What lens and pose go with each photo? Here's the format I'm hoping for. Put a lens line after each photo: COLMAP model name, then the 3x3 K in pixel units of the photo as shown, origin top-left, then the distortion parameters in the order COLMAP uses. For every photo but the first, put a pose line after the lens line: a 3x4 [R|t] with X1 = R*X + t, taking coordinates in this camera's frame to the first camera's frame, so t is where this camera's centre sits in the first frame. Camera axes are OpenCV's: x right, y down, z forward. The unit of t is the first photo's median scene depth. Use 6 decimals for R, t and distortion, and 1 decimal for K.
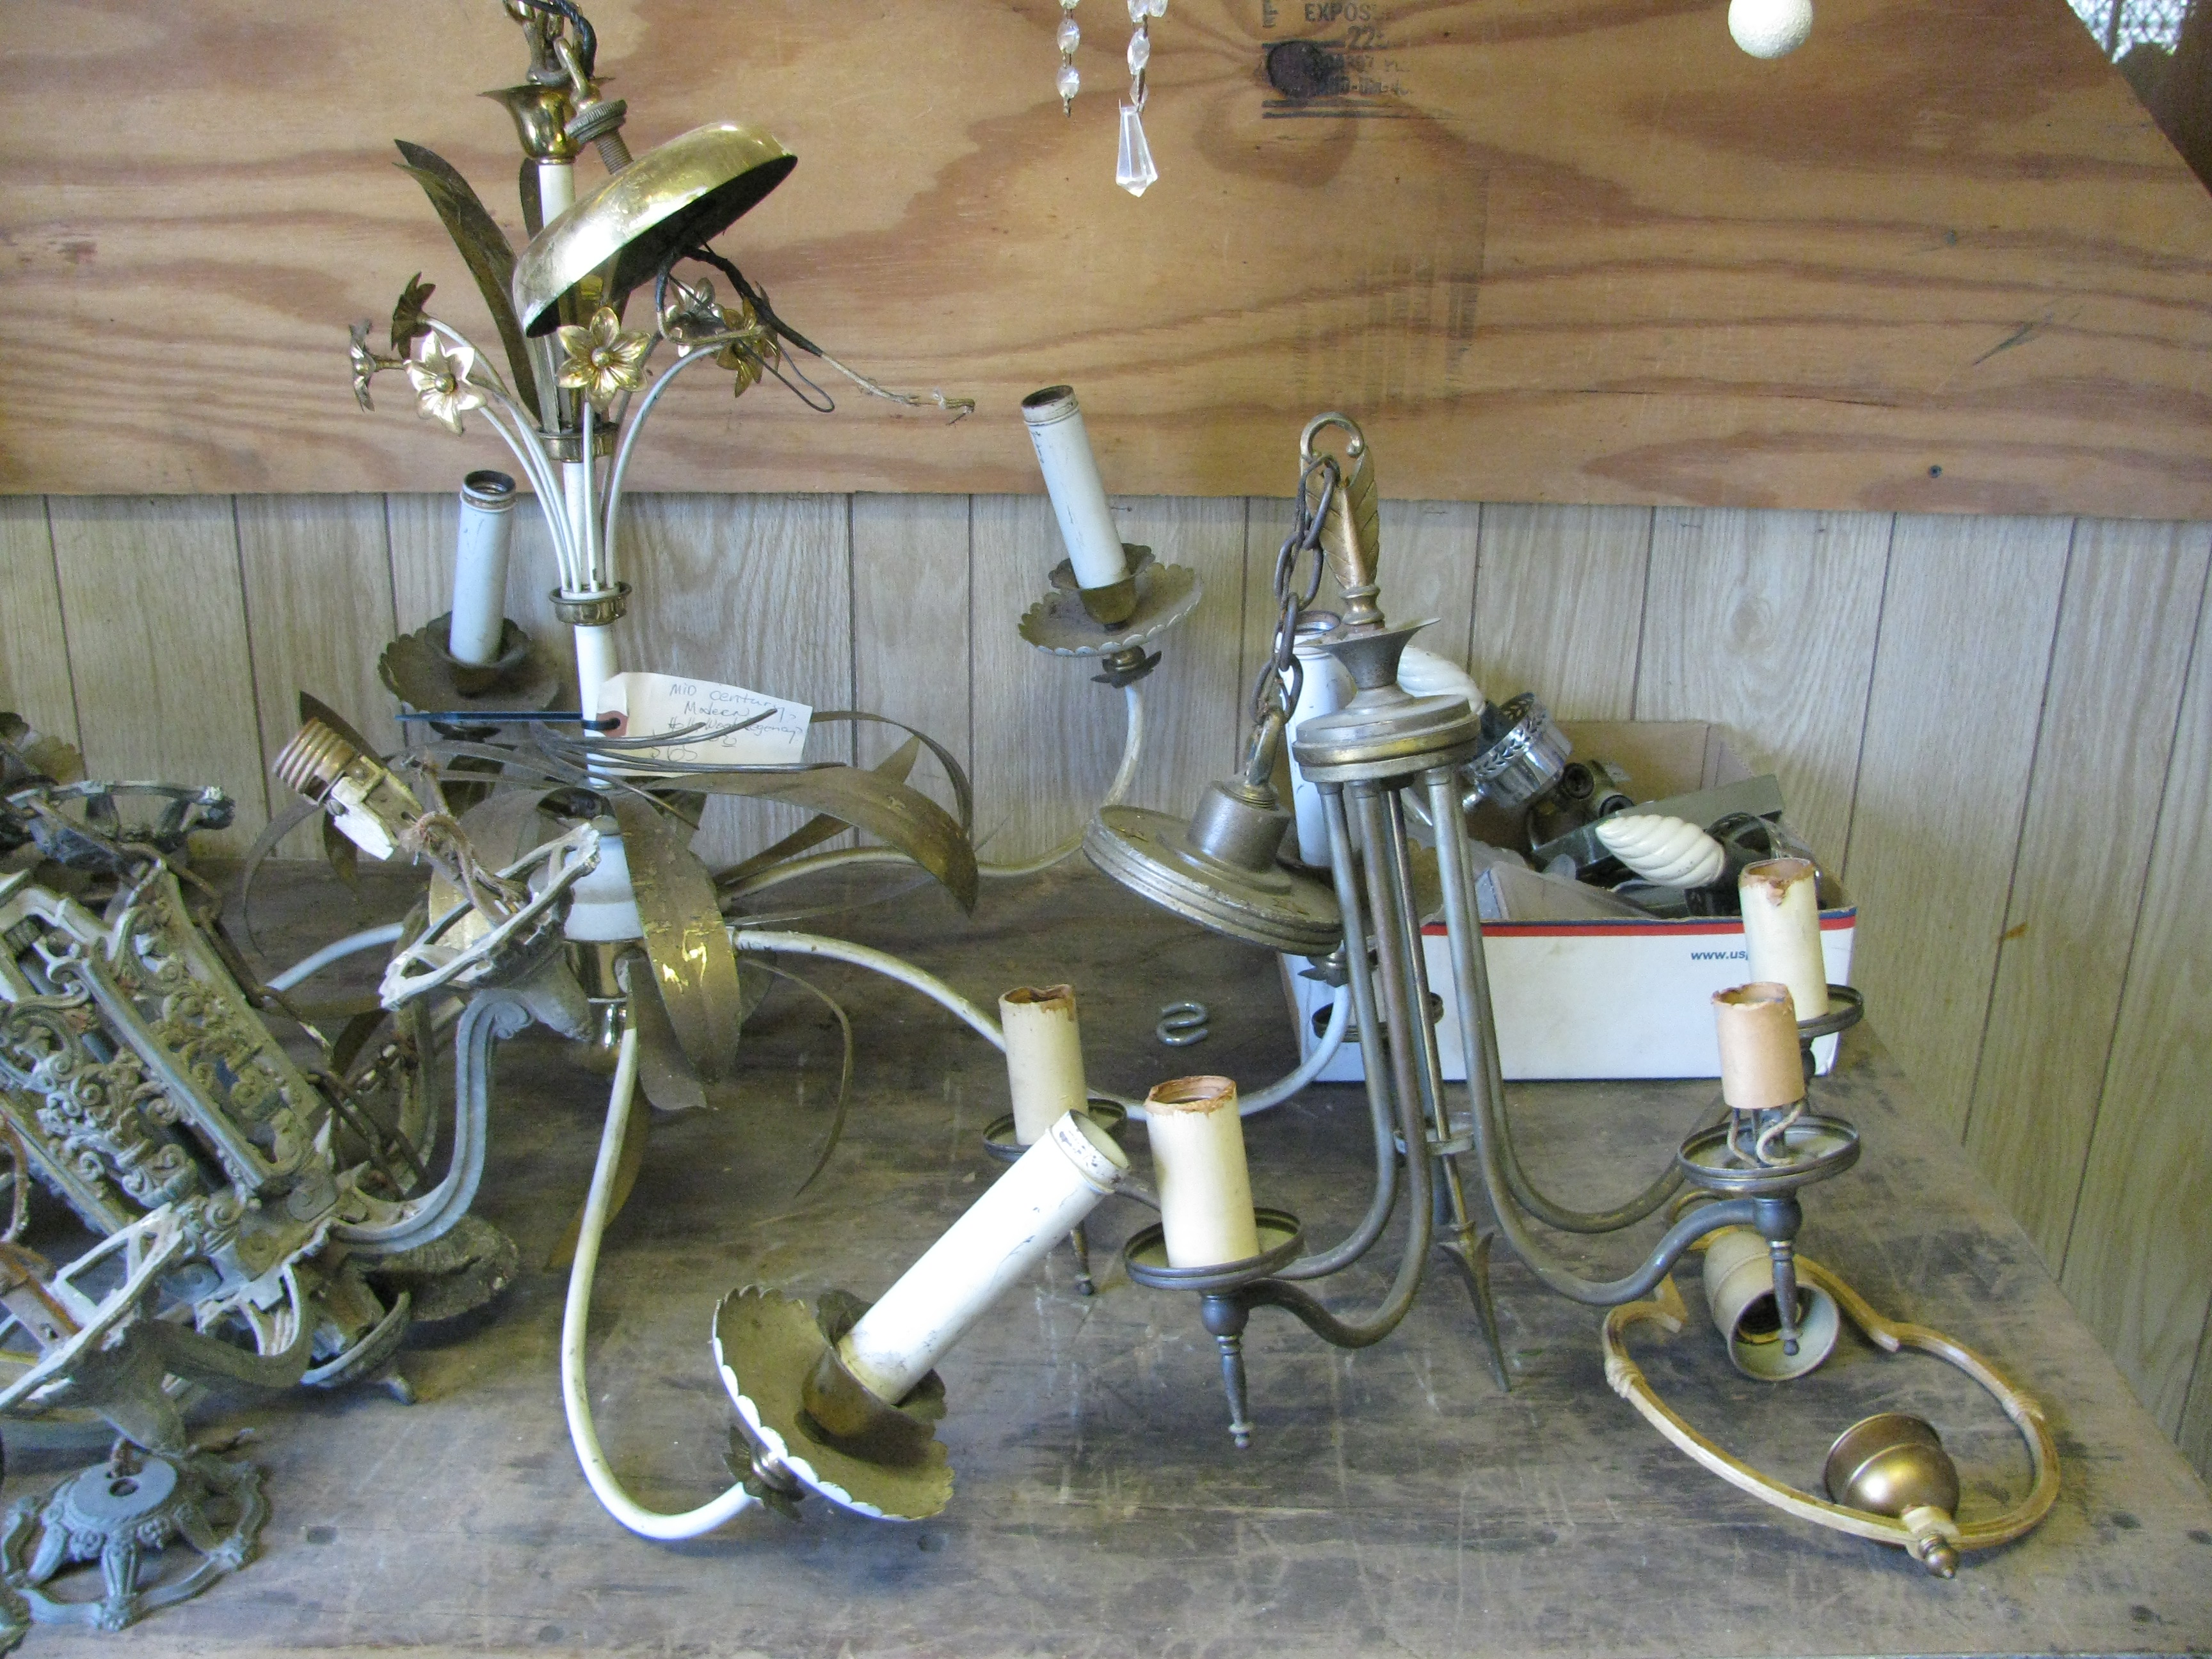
lens RADIAL K [[2360.3, 0, 1101.1], [0, 2360.3, 819.9], [0, 0, 1]] dist [-0.132147, 0.000000]
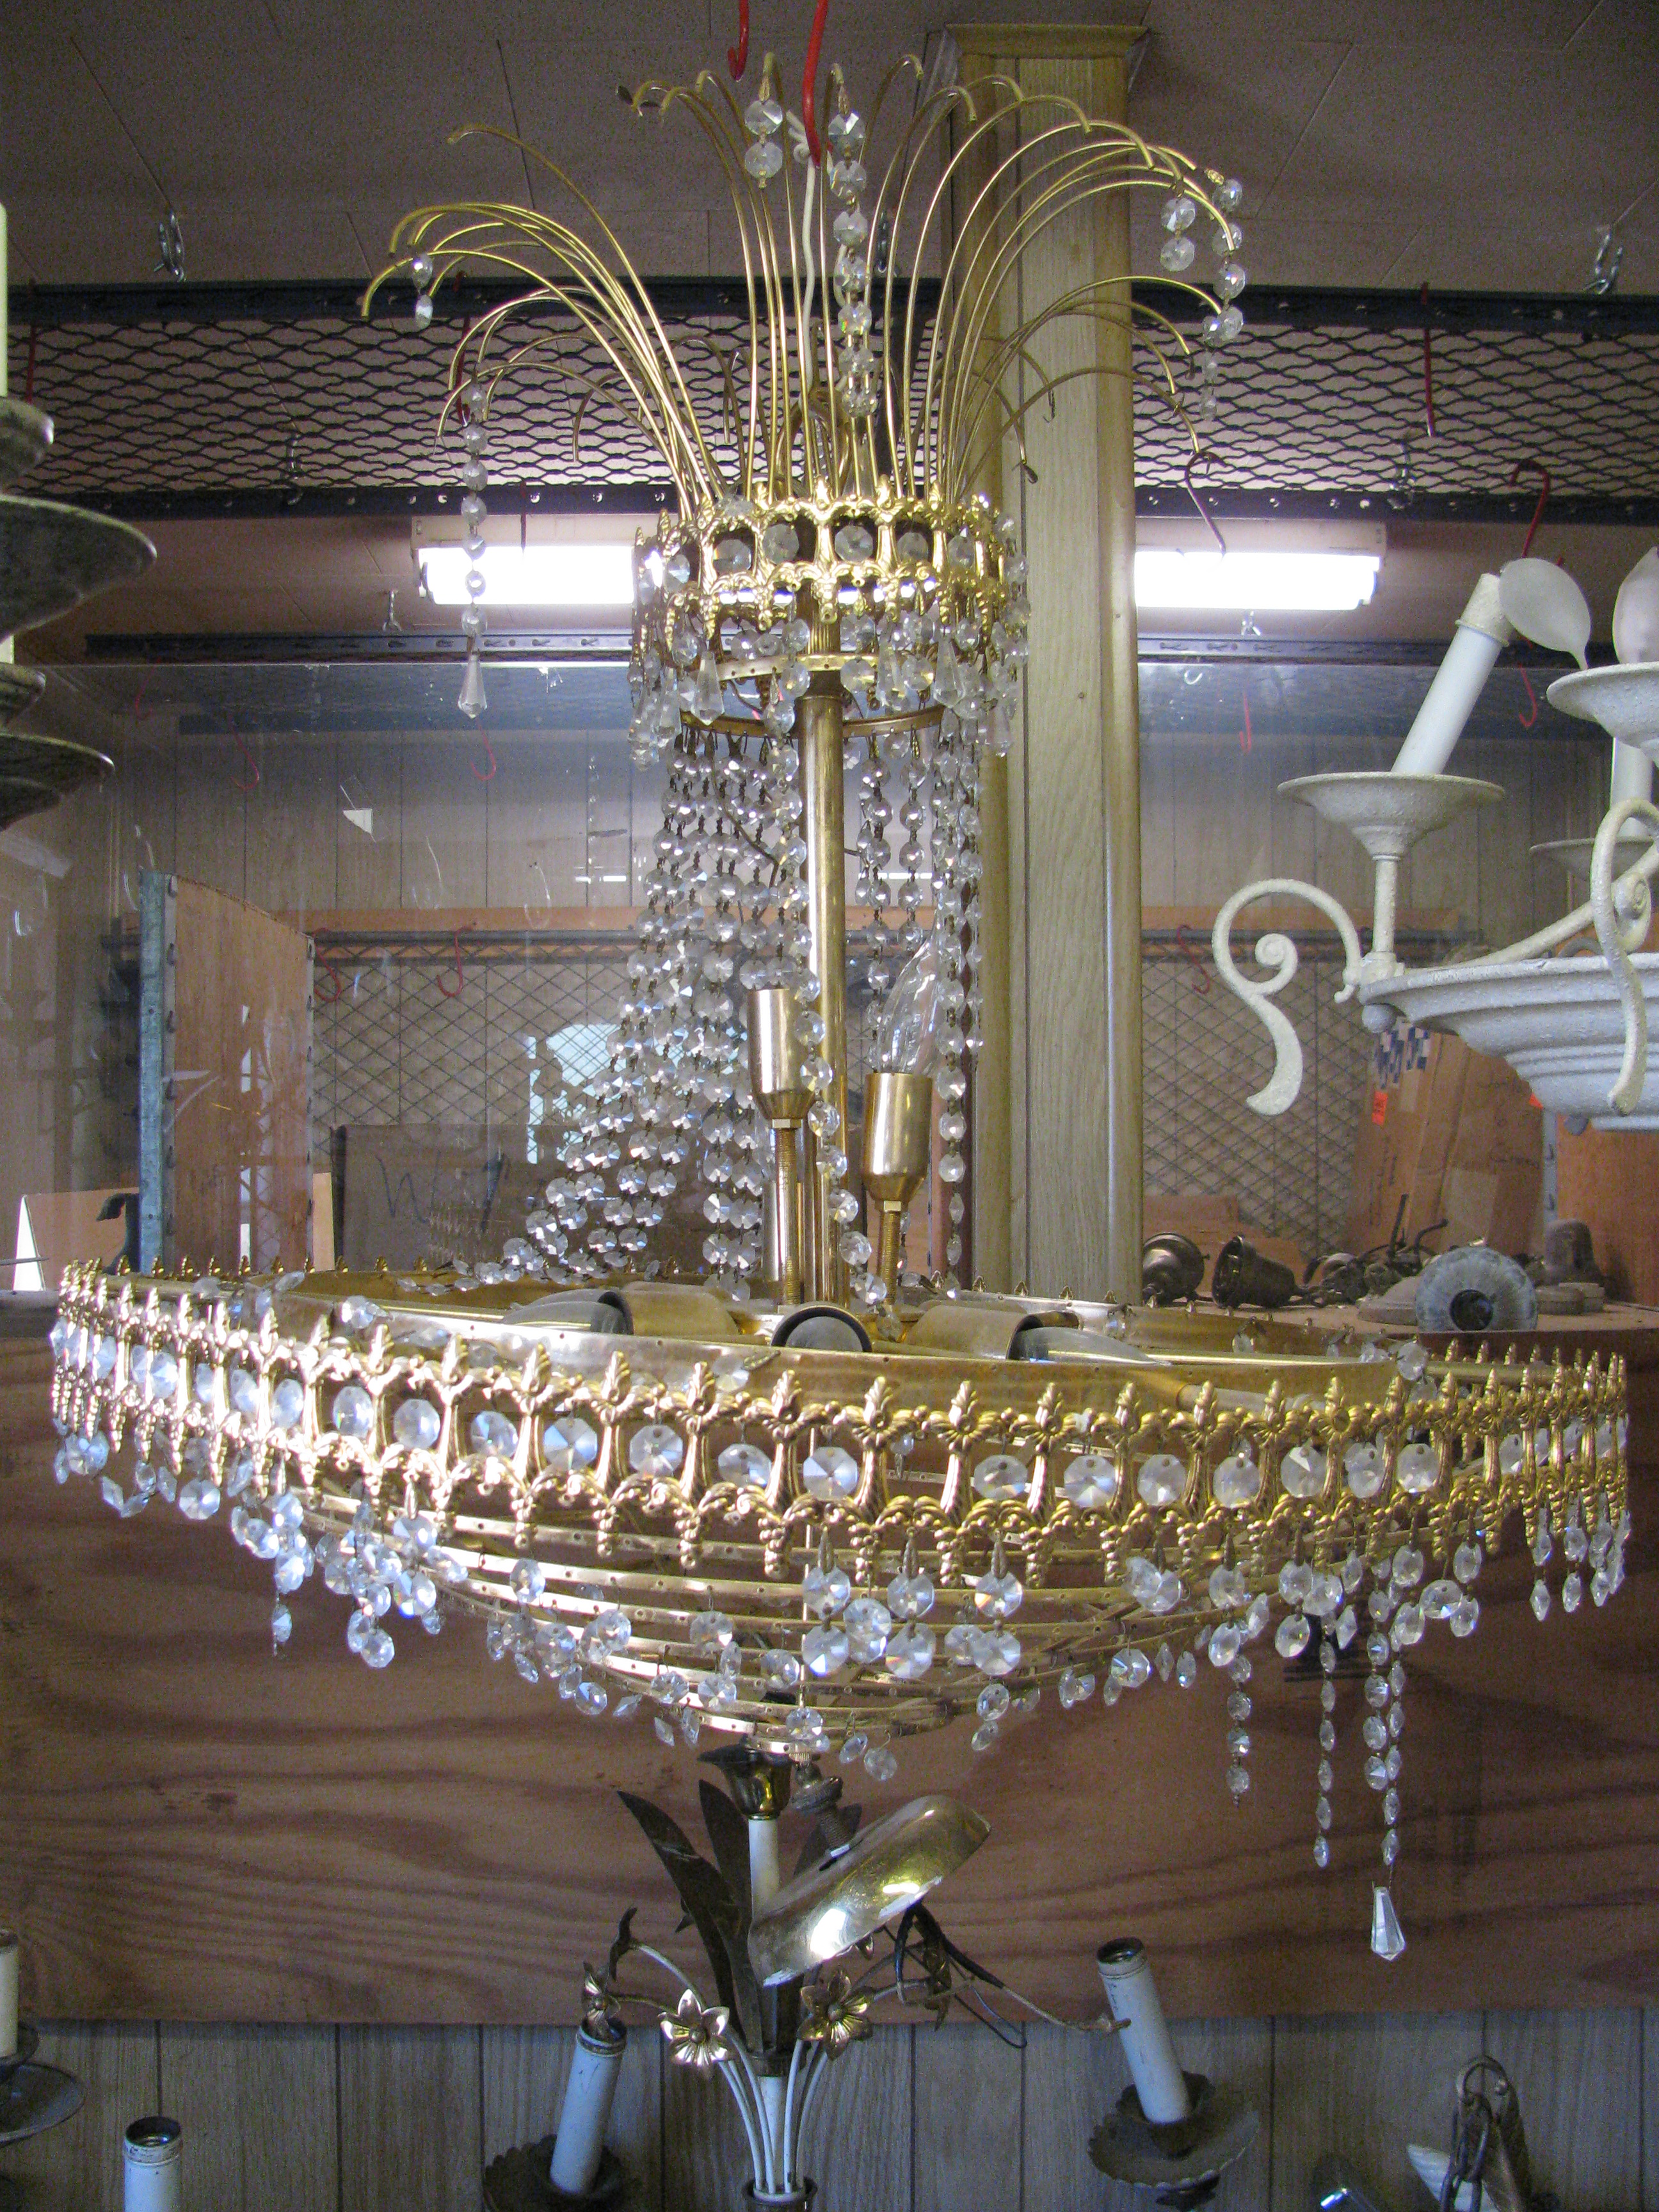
lens RADIAL K [[2360.3, 0, 840.4], [0, 2360.3, 1094.9], [0, 0, 1]] dist [-0.132147, 0.000000]
pose [[0.999853, -0.016469, 0.004866, -0.145909], [0.017040, 0.916293, -0.400147, -0.108556], [0.002132, 0.400171, 0.916438, -0.160134]]
